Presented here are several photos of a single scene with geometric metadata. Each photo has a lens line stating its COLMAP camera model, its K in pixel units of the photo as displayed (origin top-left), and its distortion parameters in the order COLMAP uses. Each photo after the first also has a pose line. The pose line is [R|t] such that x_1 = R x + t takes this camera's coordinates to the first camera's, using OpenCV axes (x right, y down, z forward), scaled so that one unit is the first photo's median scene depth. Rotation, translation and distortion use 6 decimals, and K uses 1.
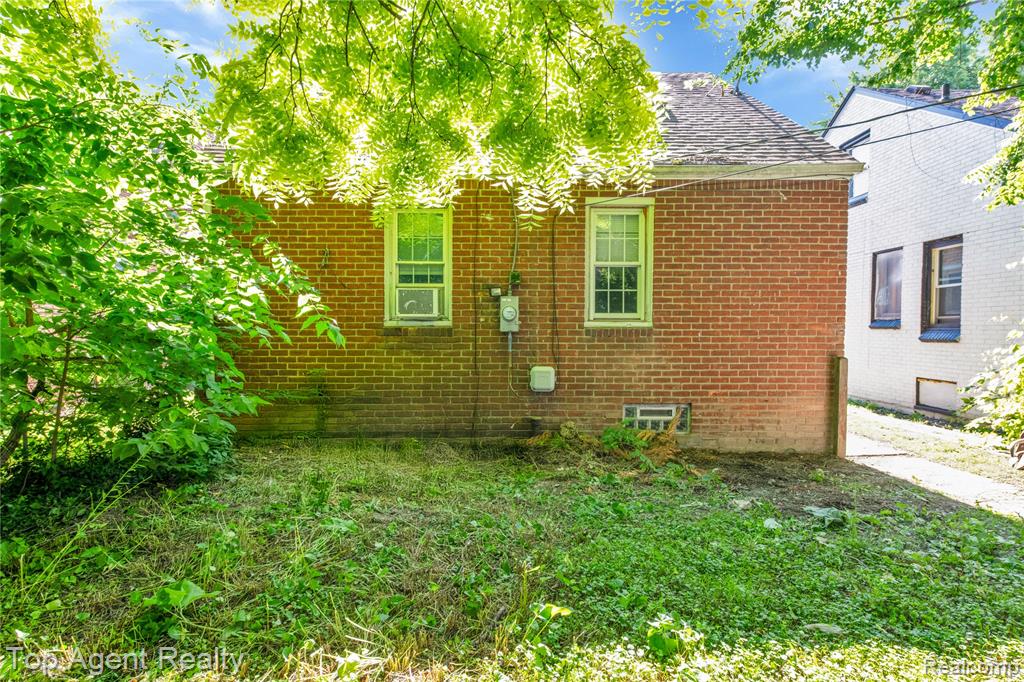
lens RADIAL K [[532.6, 0, 517.0], [0, 532.6, 339.5], [0, 0, 1]] dist [-0.001614, 0.002047]
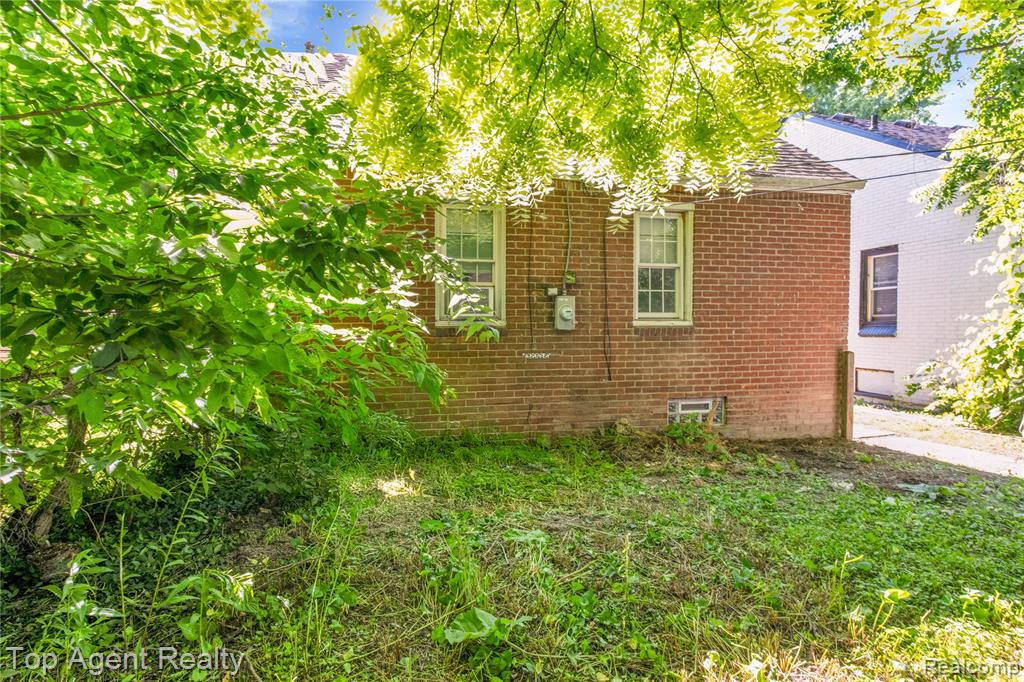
lens RADIAL K [[532.6, 0, 514.0], [0, 532.6, 336.0], [0, 0, 1]] dist [-0.001614, 0.002047]
pose [[0.978286, -0.009408, 0.207044, -0.314243], [0.009764, 0.999952, -0.000699, -0.005942], [-0.207027, 0.002705, 0.978331, 0.039554]]
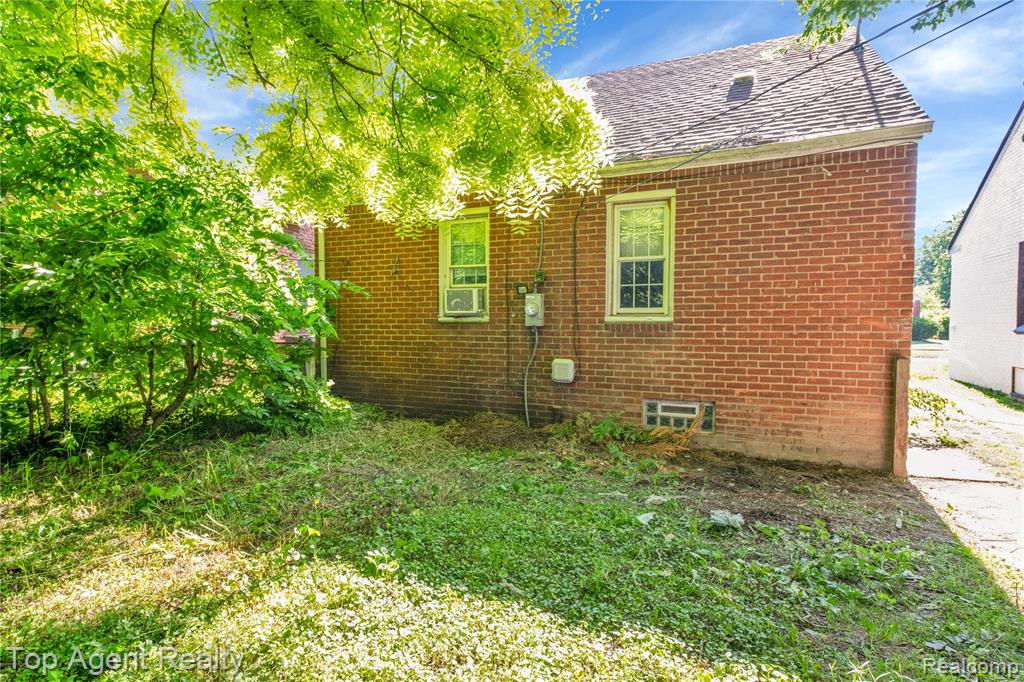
lens RADIAL K [[532.6, 0, 510.5], [0, 532.6, 338.4], [0, 0, 1]] dist [-0.001614, 0.002047]
pose [[0.914658, 0.010820, -0.404084, 0.378661], [-0.006962, 0.999915, 0.011016, -0.001372], [0.404169, -0.007263, 0.914656, -0.014126]]
